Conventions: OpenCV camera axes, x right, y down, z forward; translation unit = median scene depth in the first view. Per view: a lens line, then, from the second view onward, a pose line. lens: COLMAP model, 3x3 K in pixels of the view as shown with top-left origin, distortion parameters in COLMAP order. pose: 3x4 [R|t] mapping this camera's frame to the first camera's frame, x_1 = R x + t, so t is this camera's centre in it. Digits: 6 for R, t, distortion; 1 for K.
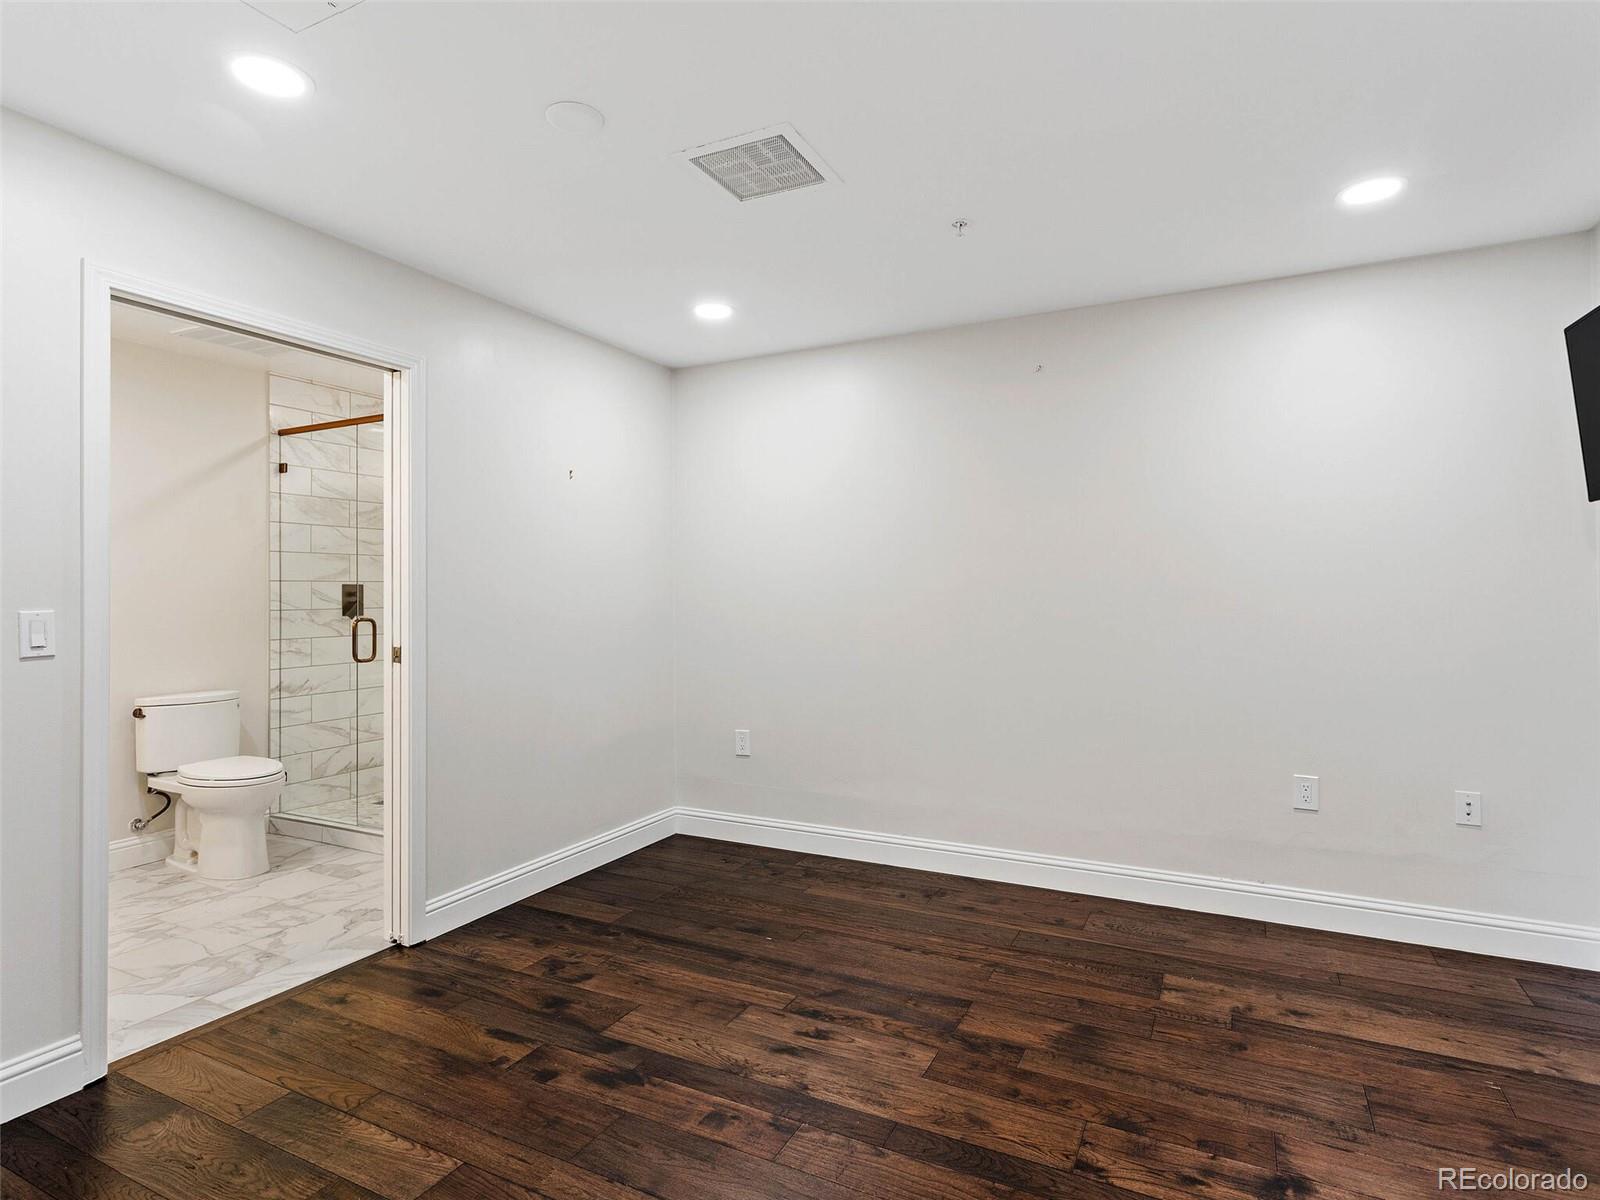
lens RADIAL K [[860.6, 0, 807.6], [0, 860.6, 597.4], [0, 0, 1]] dist [0.002820, 0.000233]
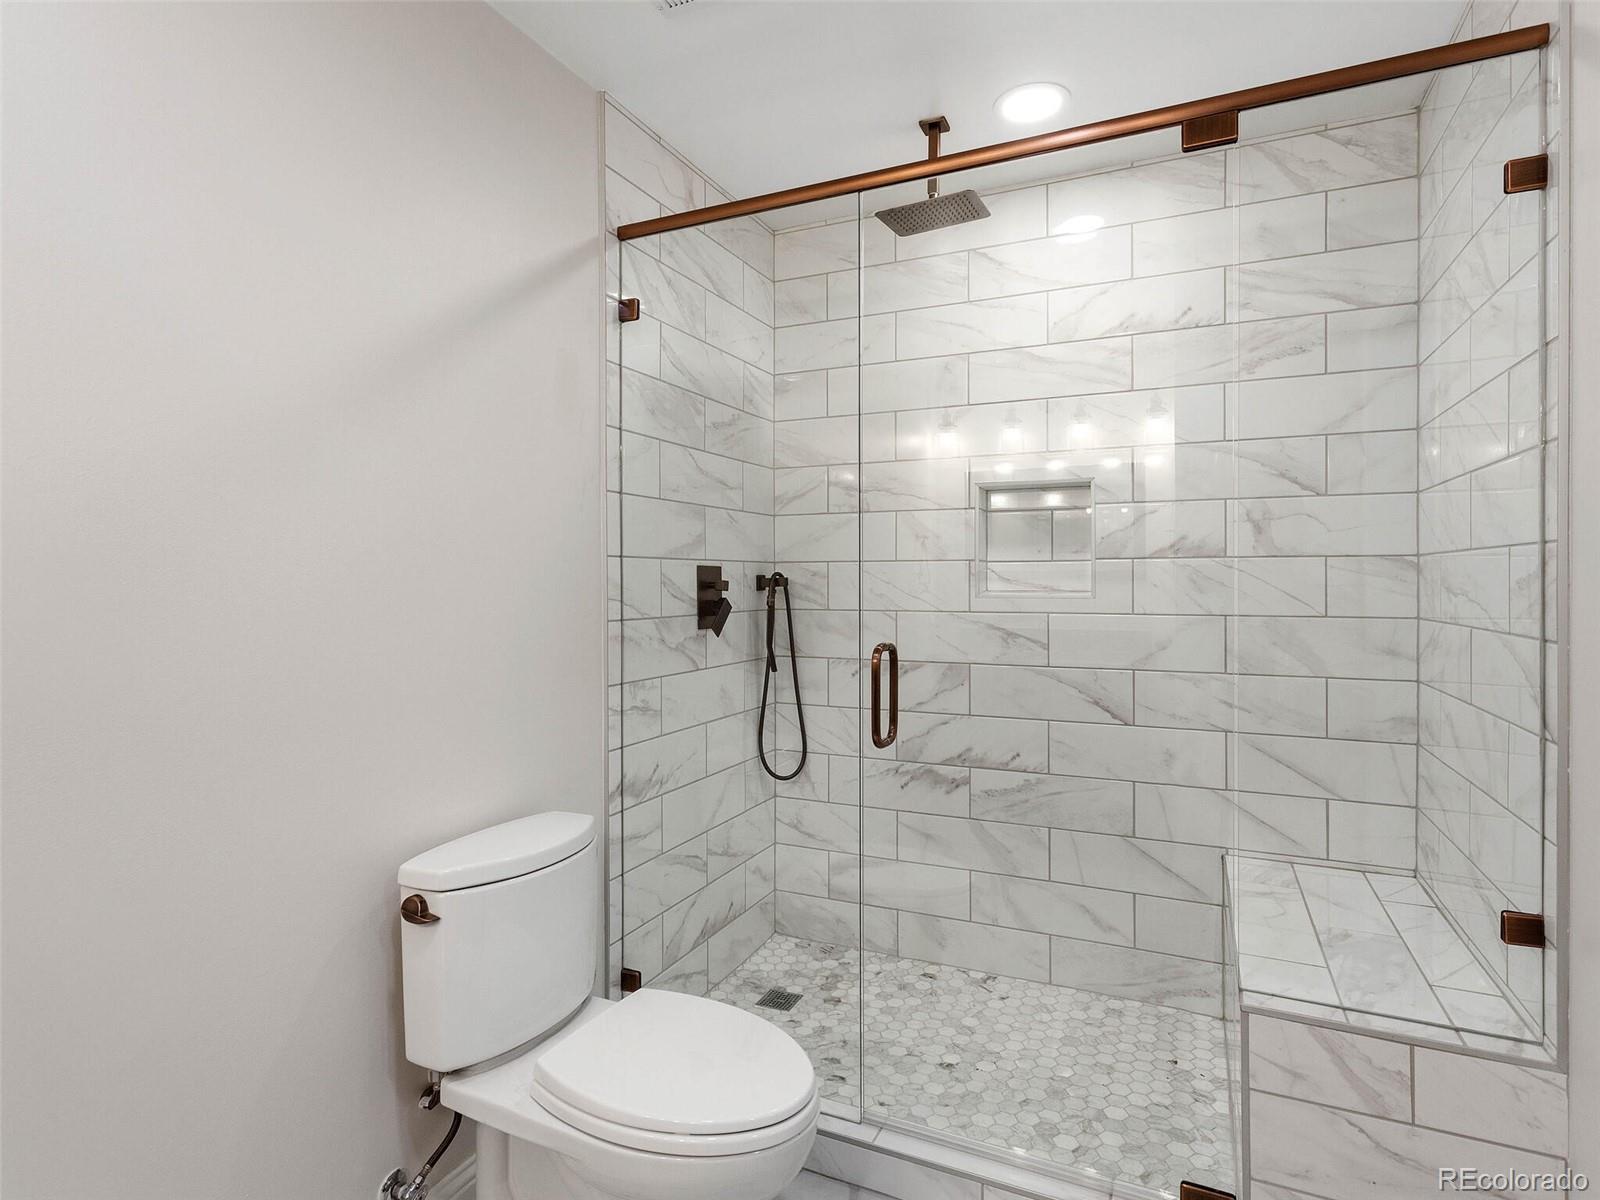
lens RADIAL K [[860.6, 0, 790.5], [0, 860.6, 594.7], [0, 0, 1]] dist [0.002820, 0.000233]
pose [[0.999676, -0.003316, 0.025228, -0.530513], [0.003059, 0.999943, 0.010221, -0.003307], [-0.025261, -0.010141, 0.999629, 0.534230]]
